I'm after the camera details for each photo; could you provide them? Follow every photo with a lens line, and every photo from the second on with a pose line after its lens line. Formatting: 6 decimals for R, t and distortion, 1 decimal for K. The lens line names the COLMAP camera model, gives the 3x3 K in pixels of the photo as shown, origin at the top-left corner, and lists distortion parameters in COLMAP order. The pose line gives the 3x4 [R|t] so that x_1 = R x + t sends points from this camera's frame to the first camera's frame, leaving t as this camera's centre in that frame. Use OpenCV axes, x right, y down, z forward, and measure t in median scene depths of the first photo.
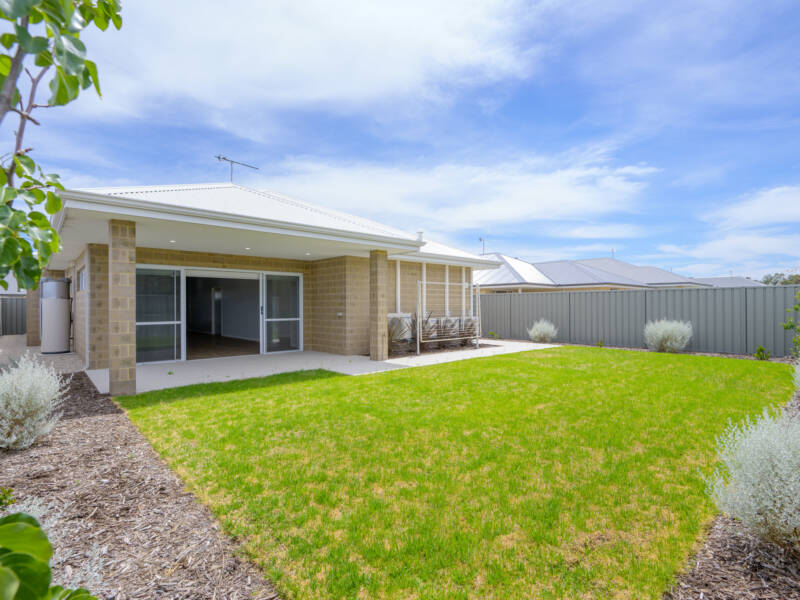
lens RADIAL K [[411.9, 0, 403.1], [0, 411.9, 304.9], [0, 0, 1]] dist [0.003694, -0.001020]
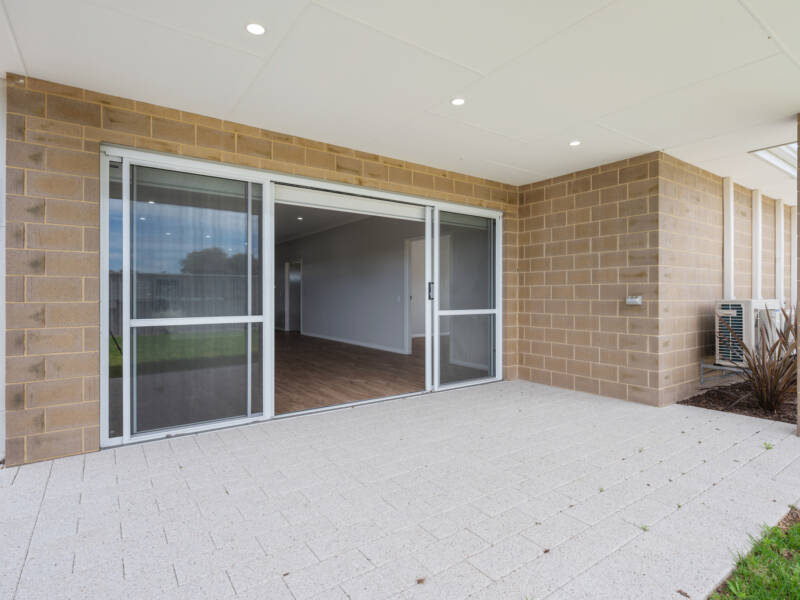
lens RADIAL K [[411.9, 0, 396.1], [0, 411.9, 294.9], [0, 0, 1]] dist [0.003694, -0.001020]
pose [[0.993511, 0.004458, -0.113652, -0.341158], [-0.004404, 0.999990, 0.000720, 0.017687], [0.113654, -0.000215, 0.993520, 0.579521]]
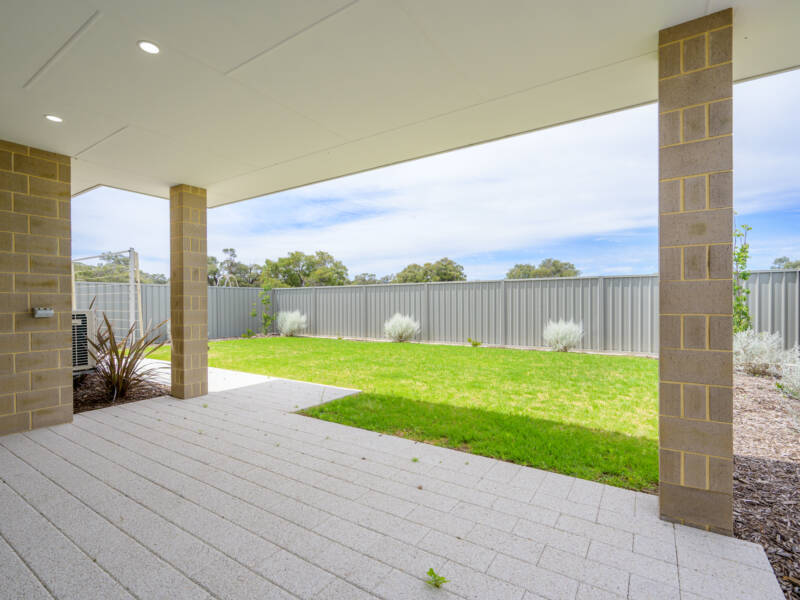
lens RADIAL K [[391.0, 0, 394.6], [0, 391.0, 304.7], [0, 0, 1]] dist [-0.003426, -0.000192]
pose [[-0.266753, 0.002679, 0.963761, -0.561257], [0.001830, 0.999996, -0.002273, 0.017002], [-0.963763, 0.001158, -0.266757, 0.804667]]
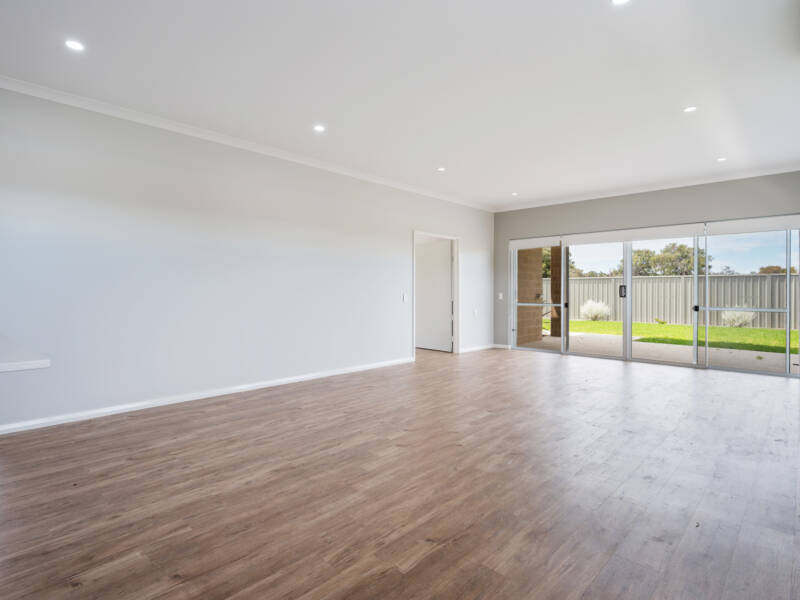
lens RADIAL K [[411.9, 0, 403.5], [0, 411.9, 294.6], [0, 0, 1]] dist [0.003694, -0.001020]
pose [[-0.074039, -0.000613, 0.997255, -0.865159], [-0.006205, 0.999981, 0.000154, 0.021055], [-0.997236, -0.006177, -0.074042, 1.160431]]
